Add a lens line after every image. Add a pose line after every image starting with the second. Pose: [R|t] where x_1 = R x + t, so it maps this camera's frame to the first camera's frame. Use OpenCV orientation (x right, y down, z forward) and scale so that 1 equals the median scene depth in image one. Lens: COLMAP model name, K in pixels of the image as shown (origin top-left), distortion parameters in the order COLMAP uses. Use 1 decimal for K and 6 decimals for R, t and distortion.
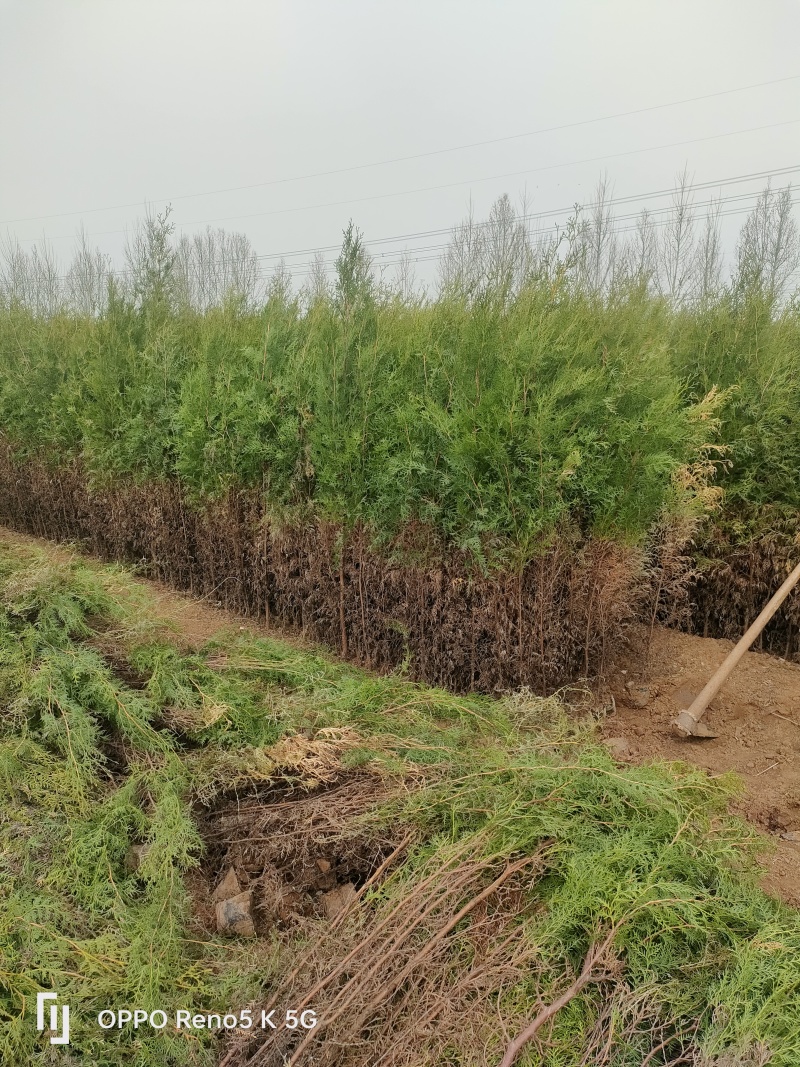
lens RADIAL K [[709.5, 0, 417.0], [0, 709.5, 531.1], [0, 0, 1]] dist [0.001651, -0.031745]
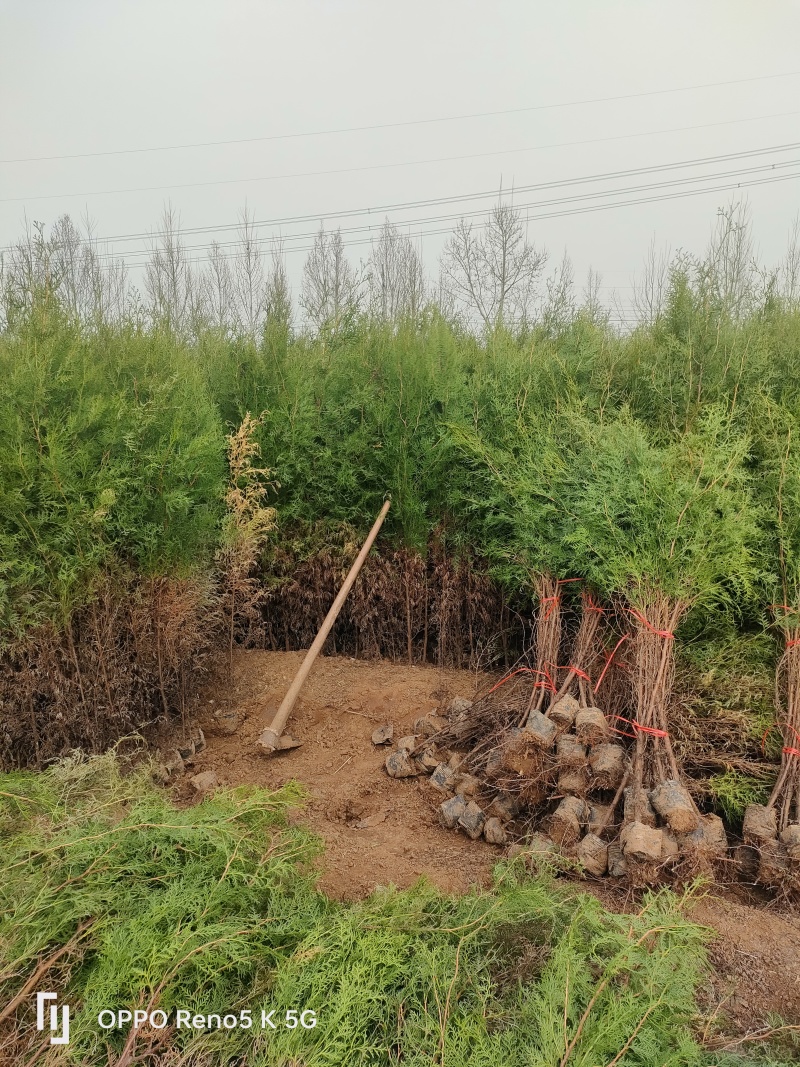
lens RADIAL K [[698.0, 0, 399.7], [0, 698.0, 538.6], [0, 0, 1]] dist [0.002187, -0.035408]
pose [[0.877920, -0.117229, 0.464235, 0.104867], [0.127072, 0.991842, 0.010152, -0.005687], [-0.461638, 0.050079, 0.885654, -0.001024]]
